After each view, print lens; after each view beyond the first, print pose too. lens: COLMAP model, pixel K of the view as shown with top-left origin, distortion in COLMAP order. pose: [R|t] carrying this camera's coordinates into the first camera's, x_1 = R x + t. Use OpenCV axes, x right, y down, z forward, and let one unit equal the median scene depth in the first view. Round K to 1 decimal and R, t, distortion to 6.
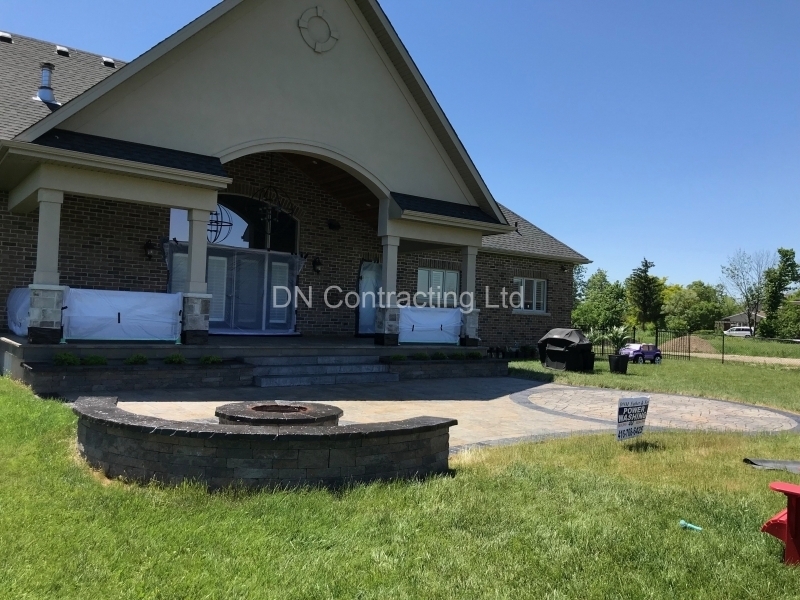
lens RADIAL K [[672.4, 0, 399.8], [0, 672.4, 286.4], [0, 0, 1]] dist [0.071999, -0.107358]
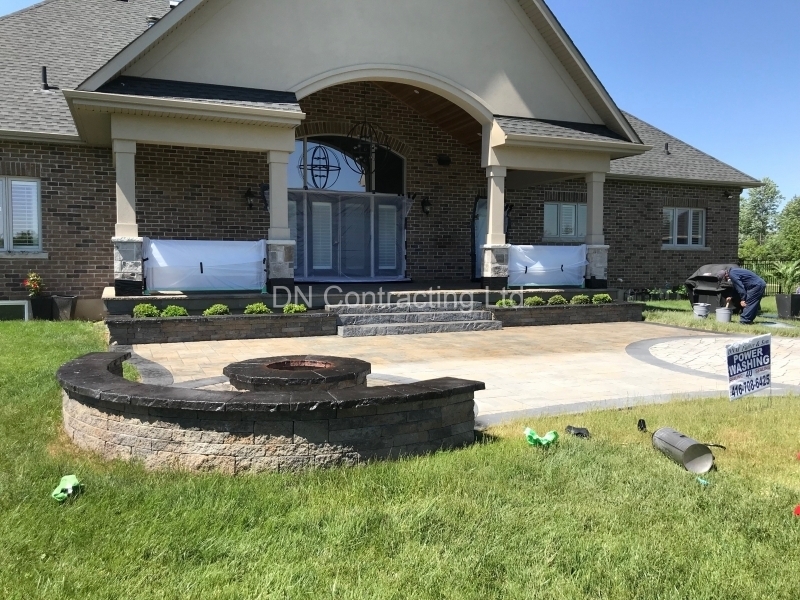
lens RADIAL K [[672.4, 0, 399.8], [0, 672.4, 286.4], [0, 0, 1]] dist [0.071999, -0.107358]
pose [[0.969097, -0.026123, -0.245292, 0.079009], [0.045620, 0.996204, 0.074142, 0.010666], [0.242424, -0.083041, 0.966610, 0.099966]]
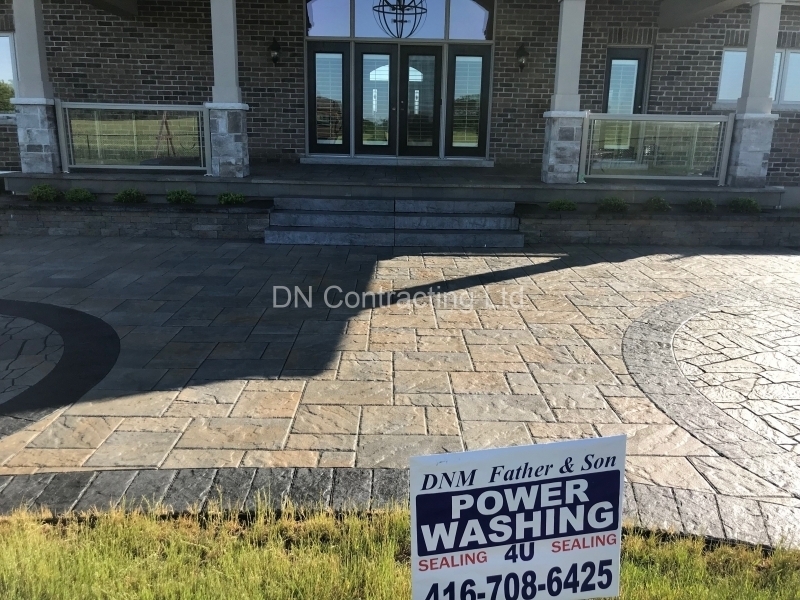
lens RADIAL K [[672.4, 0, 399.8], [0, 672.4, 286.4], [0, 0, 1]] dist [0.071999, -0.107358]
pose [[0.795302, 0.111222, -0.595923, 0.237588], [0.039247, 0.971516, 0.233700, 0.031750], [0.604941, -0.209250, 0.768284, 0.445765]]
